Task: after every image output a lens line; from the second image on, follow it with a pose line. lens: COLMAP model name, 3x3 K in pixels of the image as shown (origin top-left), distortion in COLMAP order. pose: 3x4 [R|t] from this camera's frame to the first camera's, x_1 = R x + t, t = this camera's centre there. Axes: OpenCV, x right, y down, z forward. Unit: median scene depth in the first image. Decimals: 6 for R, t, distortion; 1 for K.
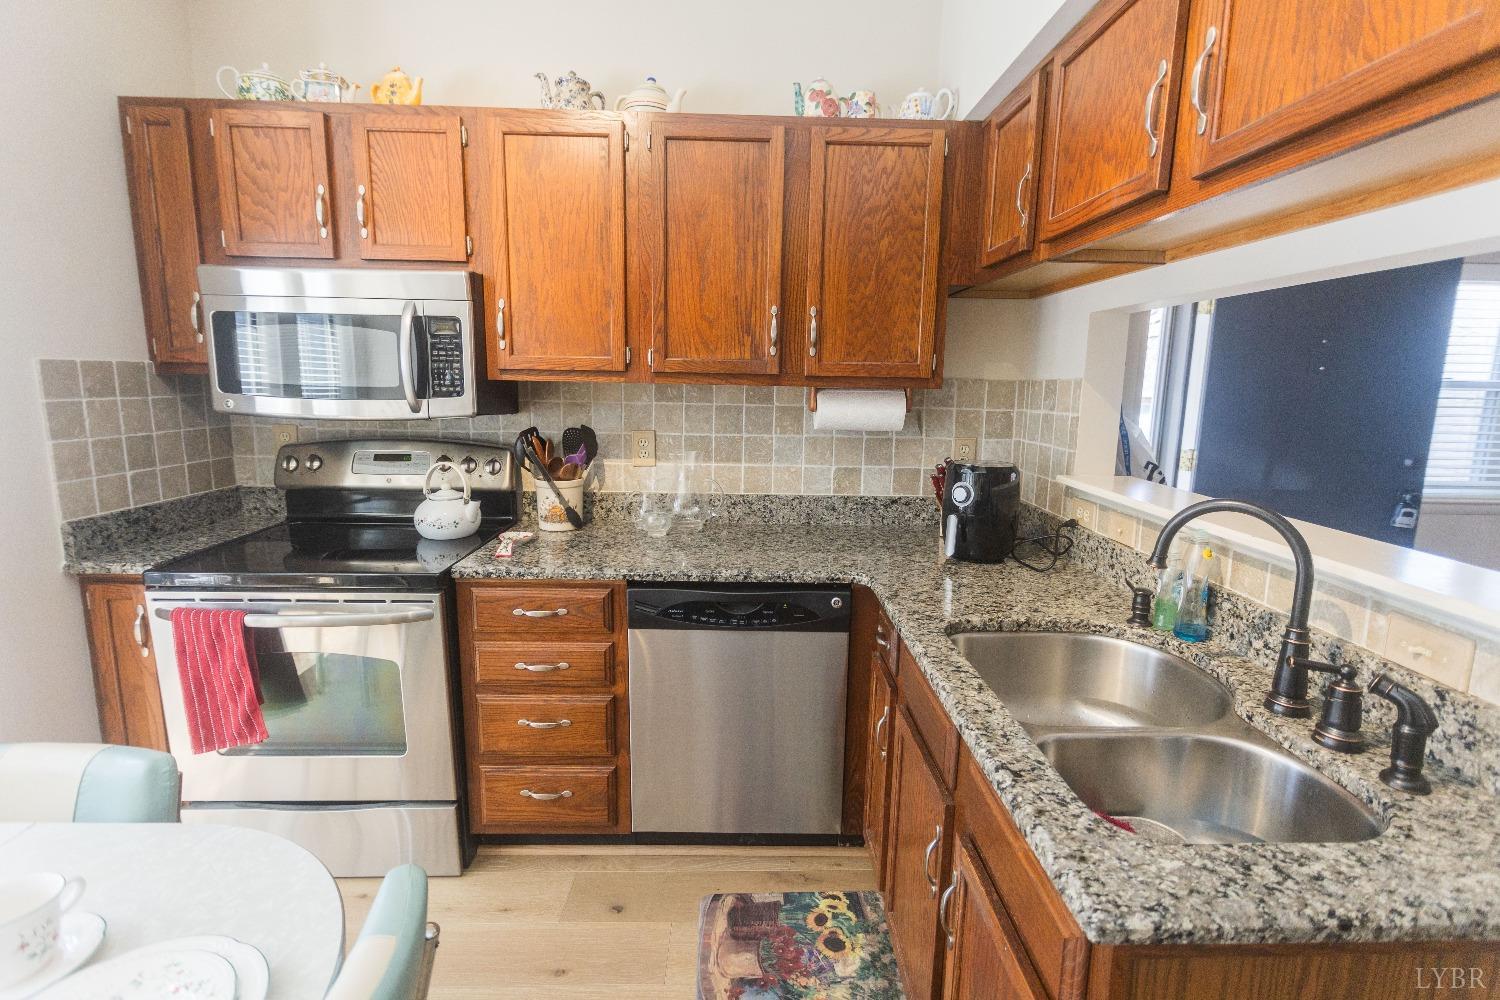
lens RADIAL K [[733.9, 0, 754.8], [0, 733.9, 495.5], [0, 0, 1]] dist [-0.000374, 0.000472]
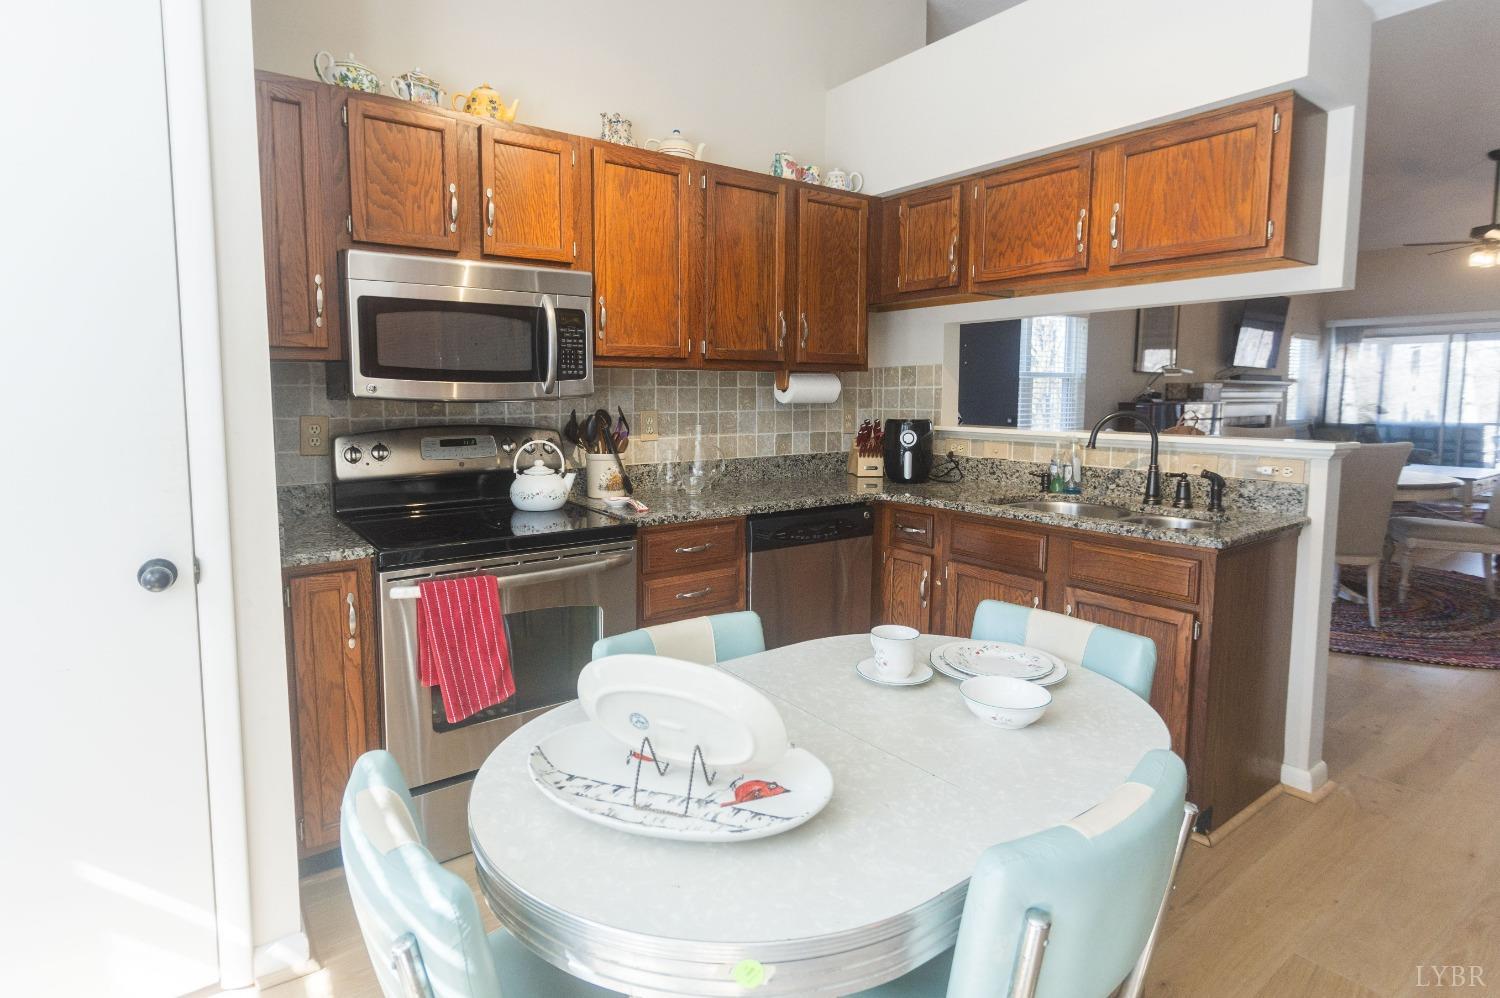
lens RADIAL K [[807.4, 0, 752.5], [0, 807.4, 461.7], [0, 0, 1]] dist [-0.001545, -0.000033]
pose [[0.811446, -0.069718, 0.580254, -0.912188], [0.108605, 0.993553, -0.032501, 0.062779], [-0.574248, 0.089391, 0.813787, -0.166068]]
